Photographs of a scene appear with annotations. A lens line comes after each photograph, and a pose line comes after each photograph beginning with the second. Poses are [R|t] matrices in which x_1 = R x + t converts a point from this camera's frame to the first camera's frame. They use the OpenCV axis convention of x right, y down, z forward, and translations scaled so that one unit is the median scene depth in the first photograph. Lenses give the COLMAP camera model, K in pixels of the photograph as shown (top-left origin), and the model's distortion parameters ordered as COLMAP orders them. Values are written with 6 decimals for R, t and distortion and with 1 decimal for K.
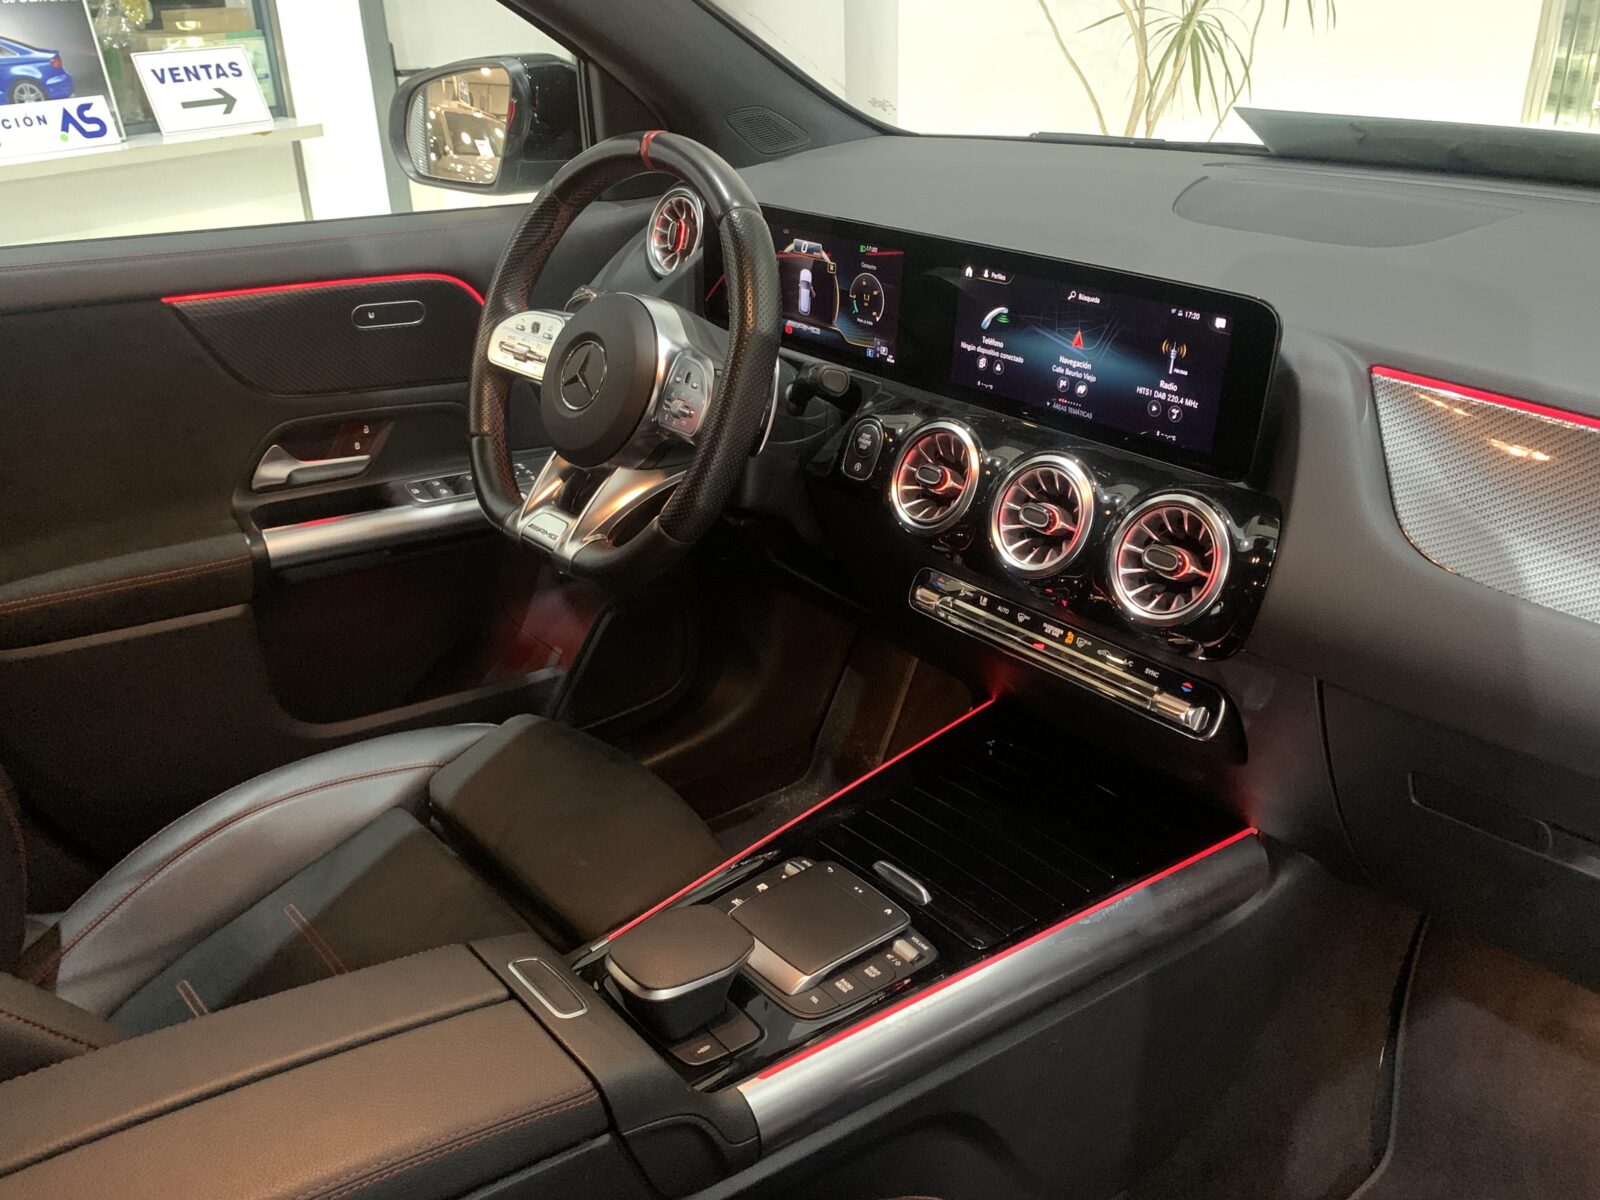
lens RADIAL K [[1361.7, 0, 794.4], [0, 1361.7, 603.3], [0, 0, 1]] dist [0.034302, -0.068156]
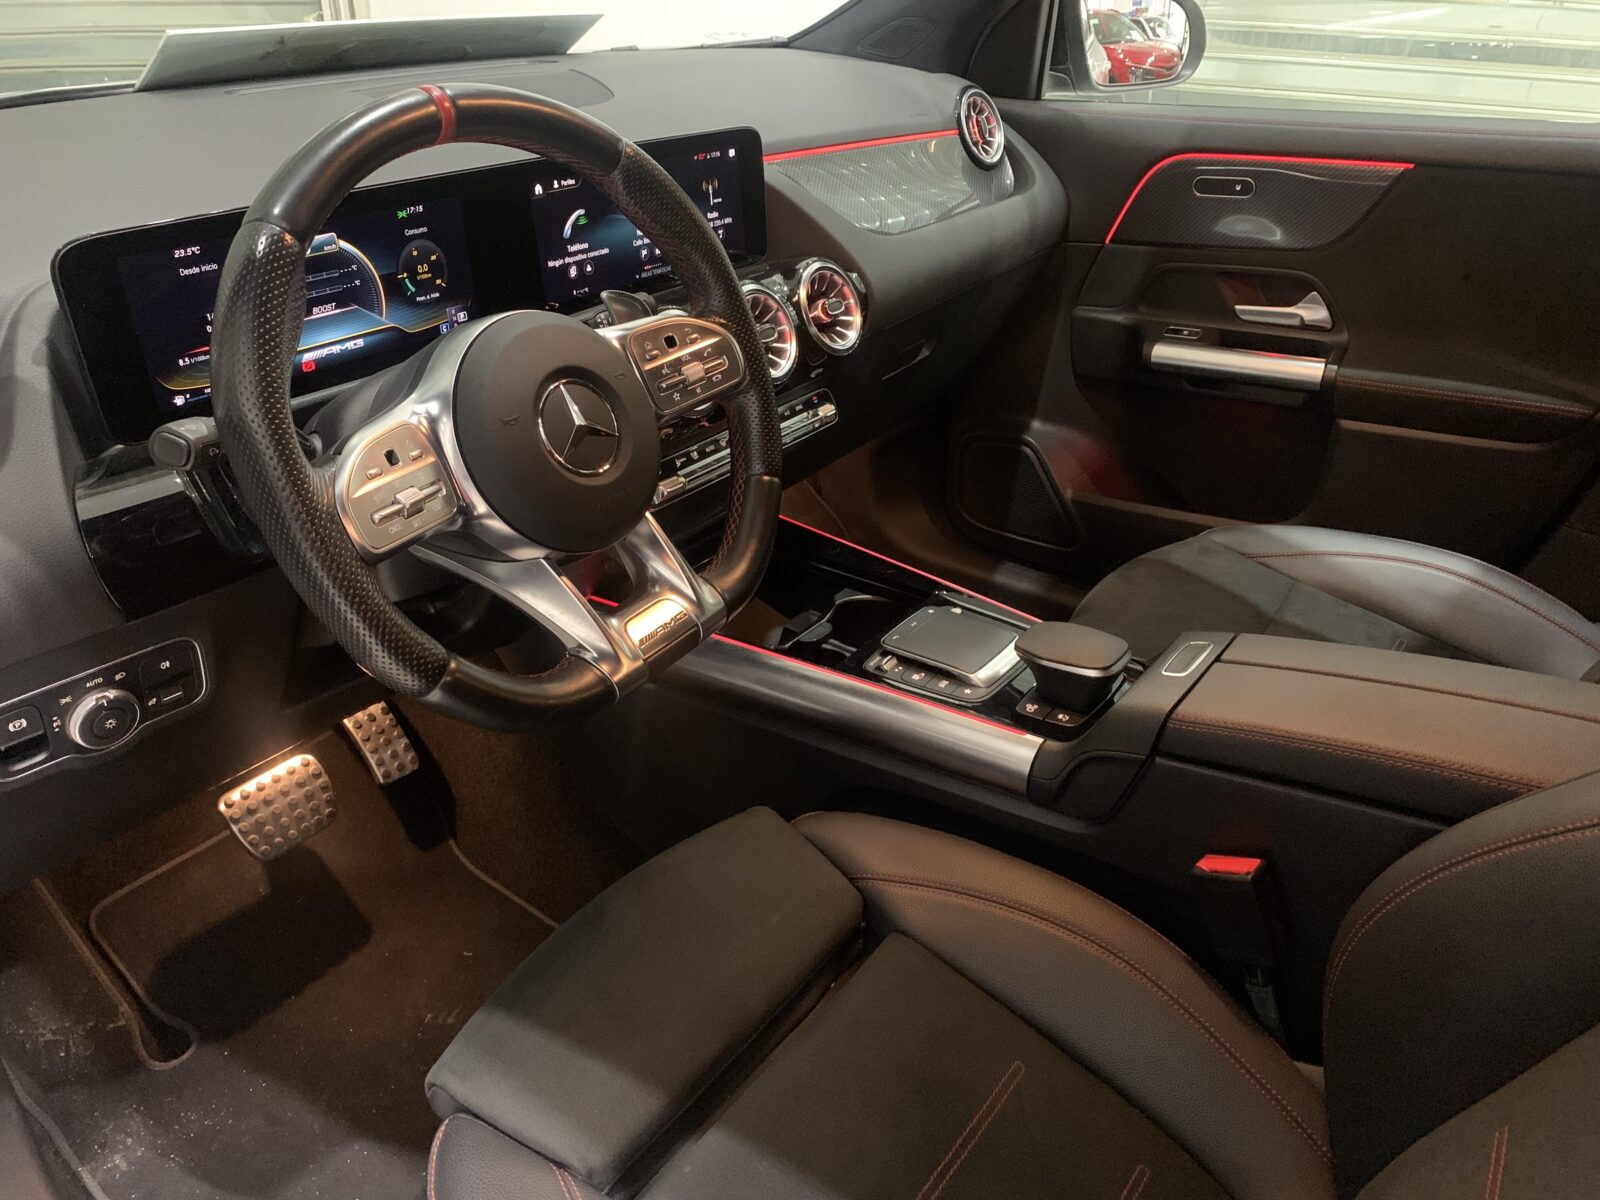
lens RADIAL K [[1226.0, 0, 806.1], [0, 1226.0, 597.2], [0, 0, 1]] dist [0.012922, -0.020164]
pose [[-0.251427, -0.452298, 0.855693, -0.746659], [0.400249, 0.756369, 0.517403, -0.369422], [-0.881240, 0.472580, -0.009140, 0.898690]]
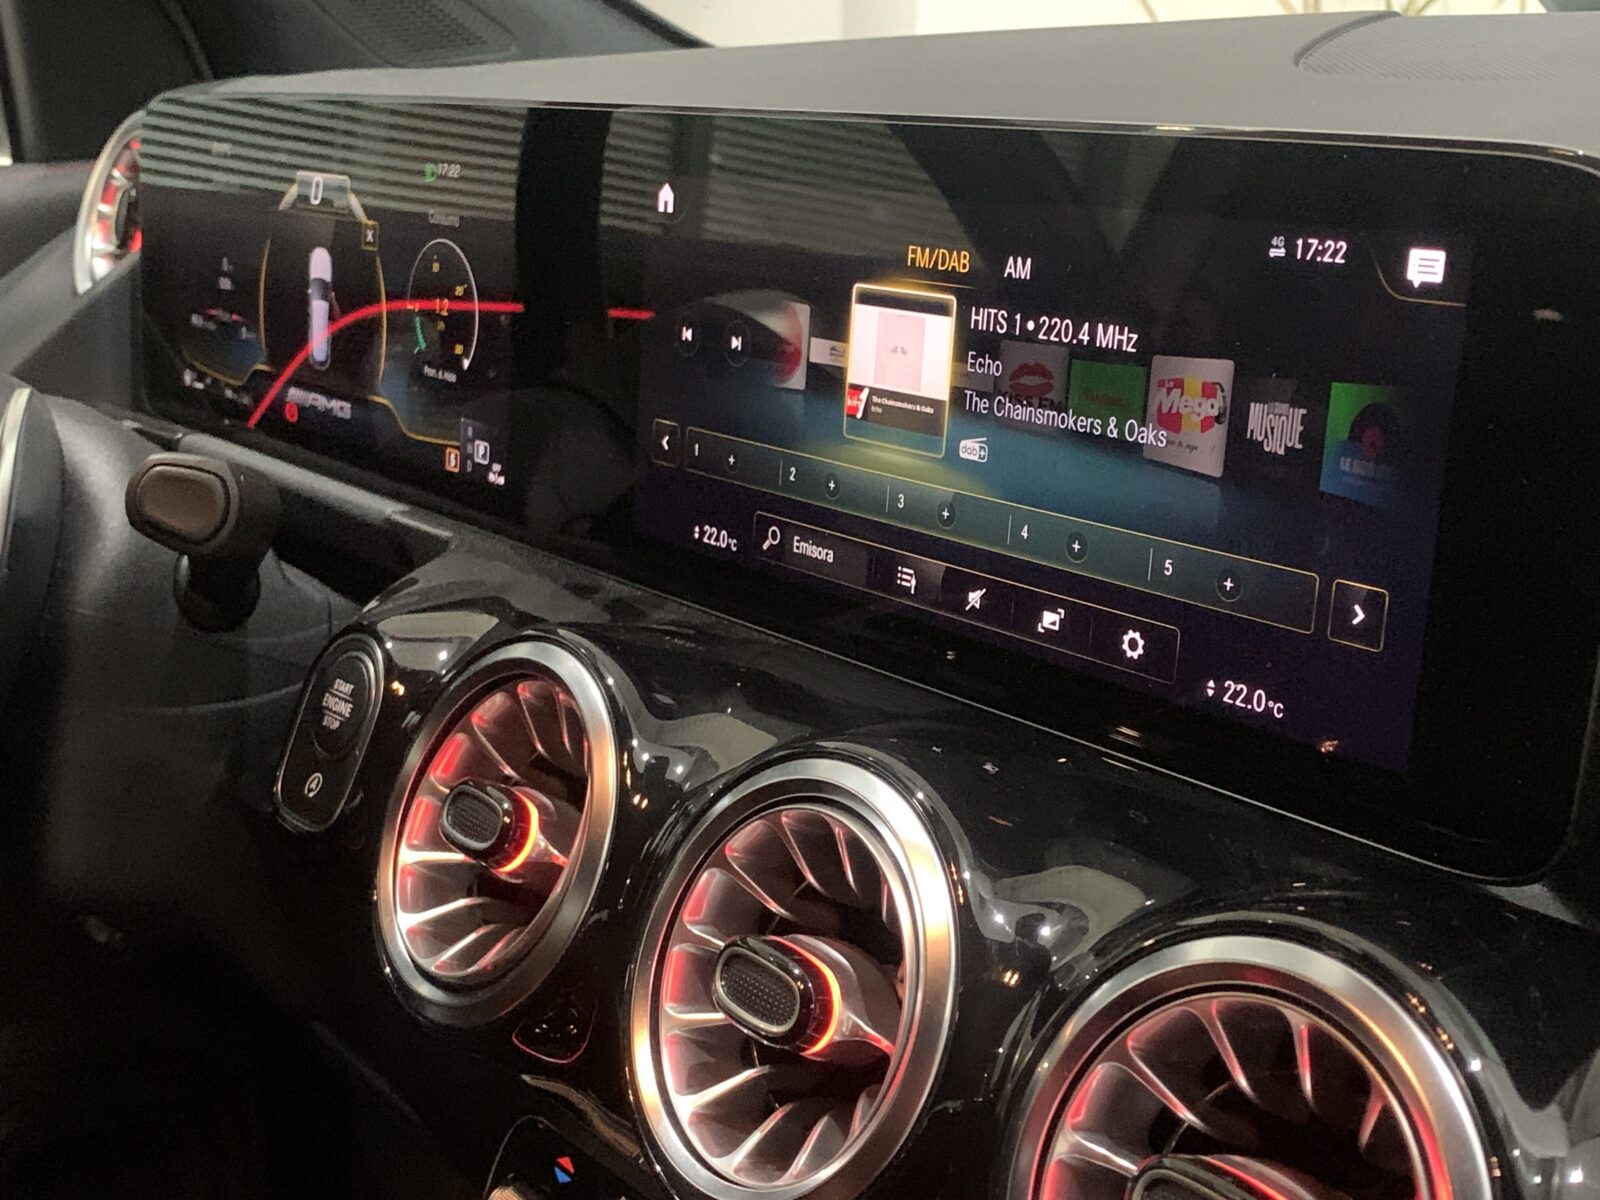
lens RADIAL K [[2029.9, 0, 857.7], [0, 2029.9, 593.4], [0, 0, 1]] dist [0.156641, 0.000000]
pose [[0.999647, 0.021758, 0.015252, 0.155233], [-0.018524, 0.982180, -0.187029, -0.053624], [-0.019050, 0.186680, 0.982236, 0.490104]]
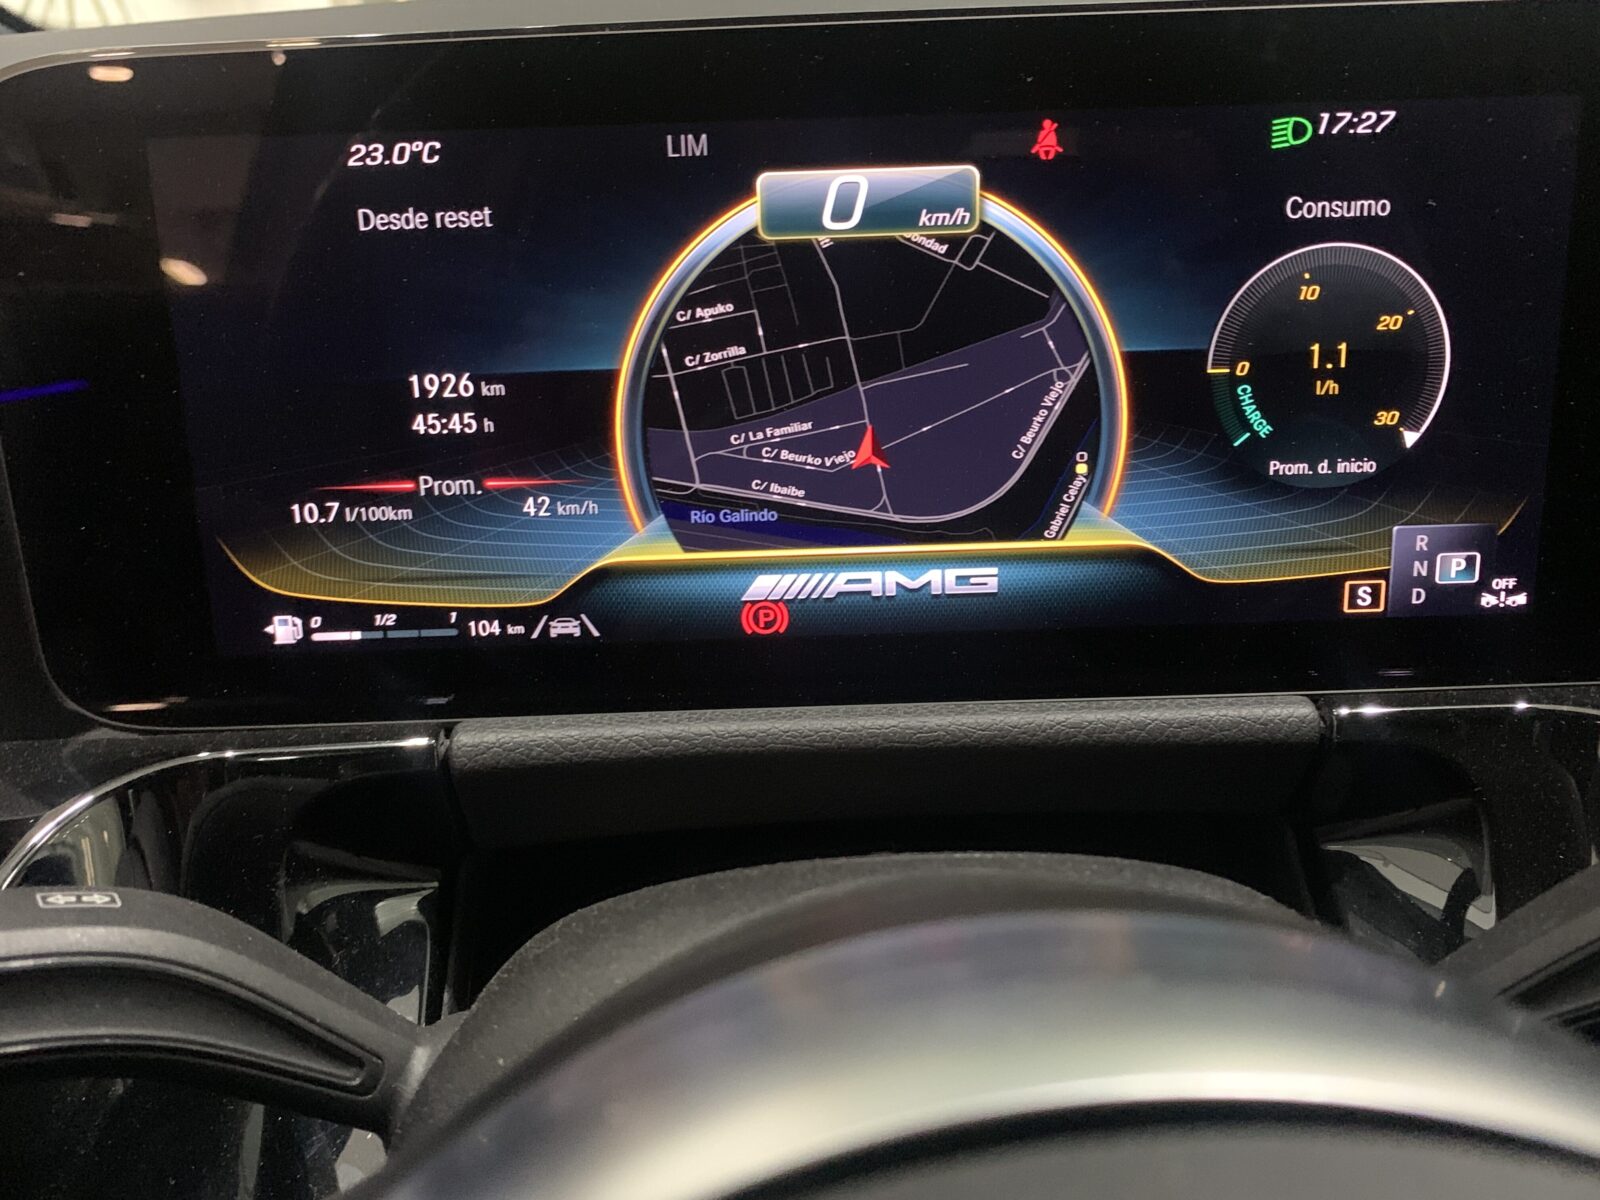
lens RADIAL K [[1445.3, 0, 808.2], [0, 1445.3, 574.1], [0, 0, 1]] dist [0.035879, -0.059236]
pose [[0.612524, -0.256313, 0.747742, -0.174496], [0.352479, 0.935277, 0.031859, -0.229295], [-0.707512, 0.244050, 0.663225, 0.919901]]
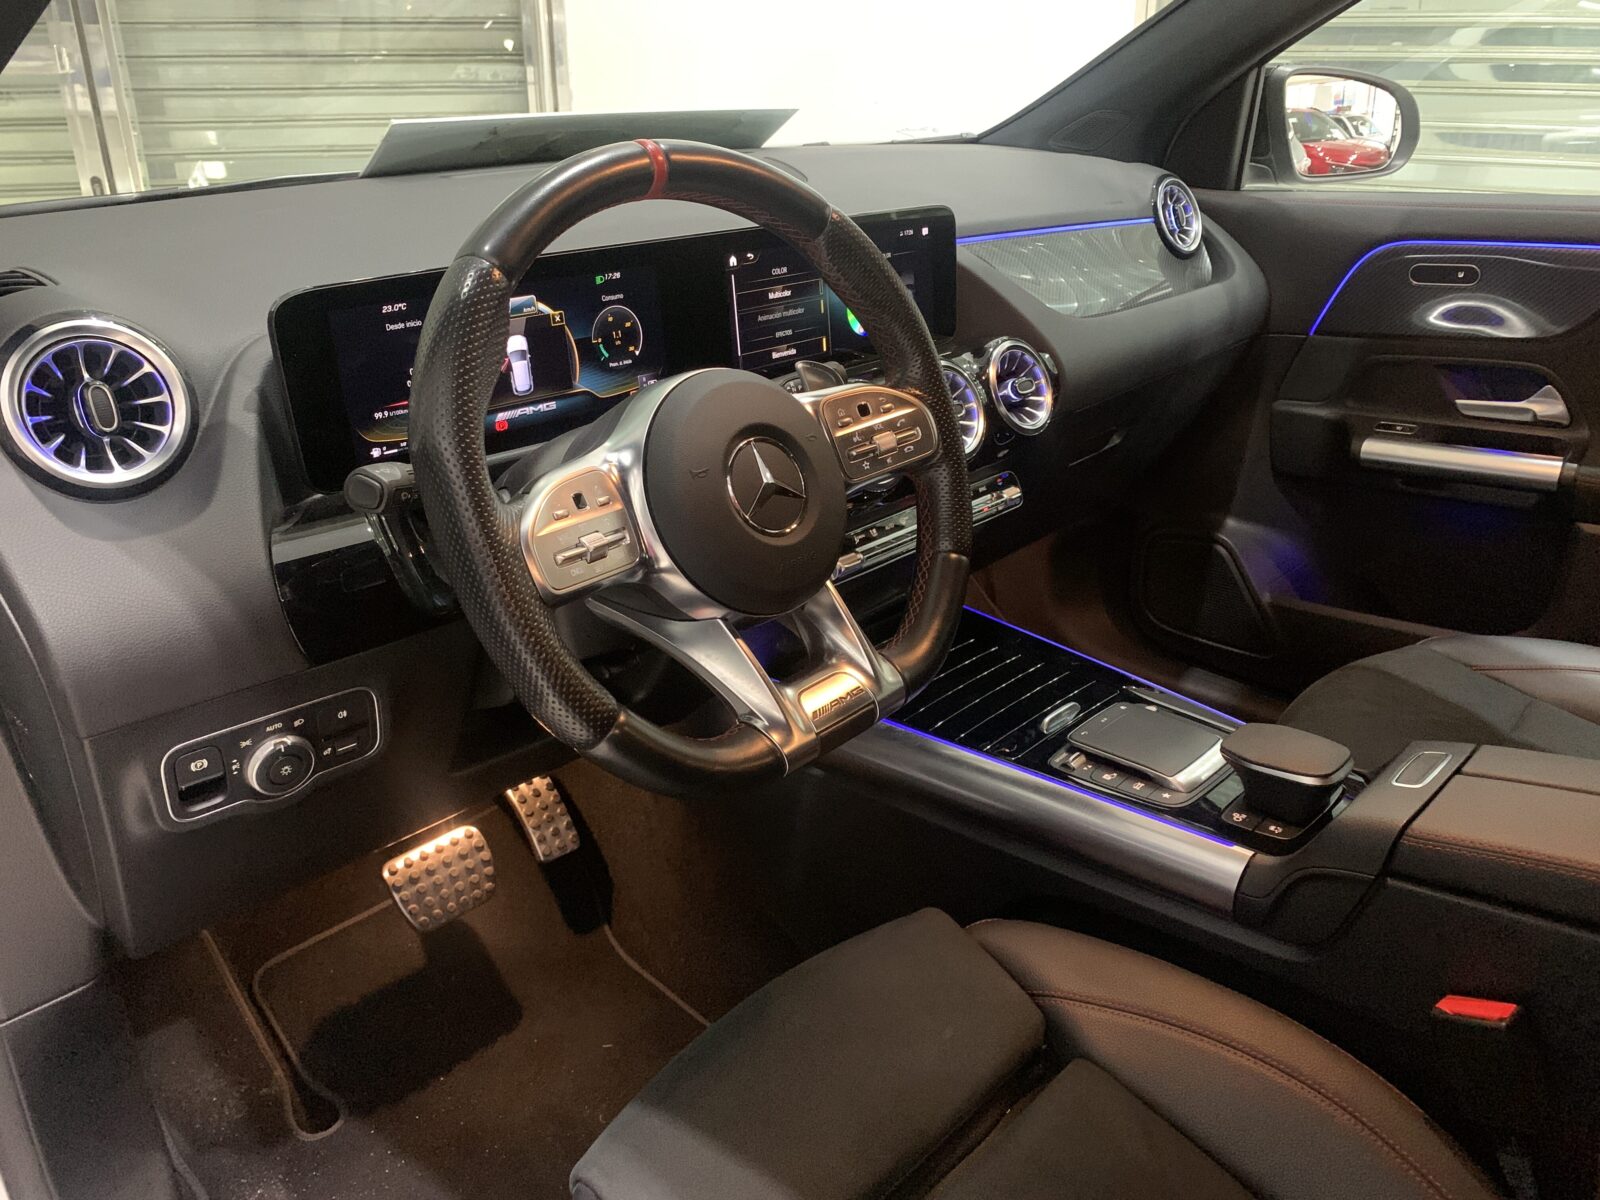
lens RADIAL K [[1226.0, 0, 798.7], [0, 1226.0, 597.5], [0, 0, 1]] dist [0.012922, -0.020164]
pose [[-0.116459, -0.379327, 0.917905, -0.716797], [0.429970, 0.813844, 0.390875, -0.340755], [-0.895300, 0.440193, 0.068320, 0.923474]]
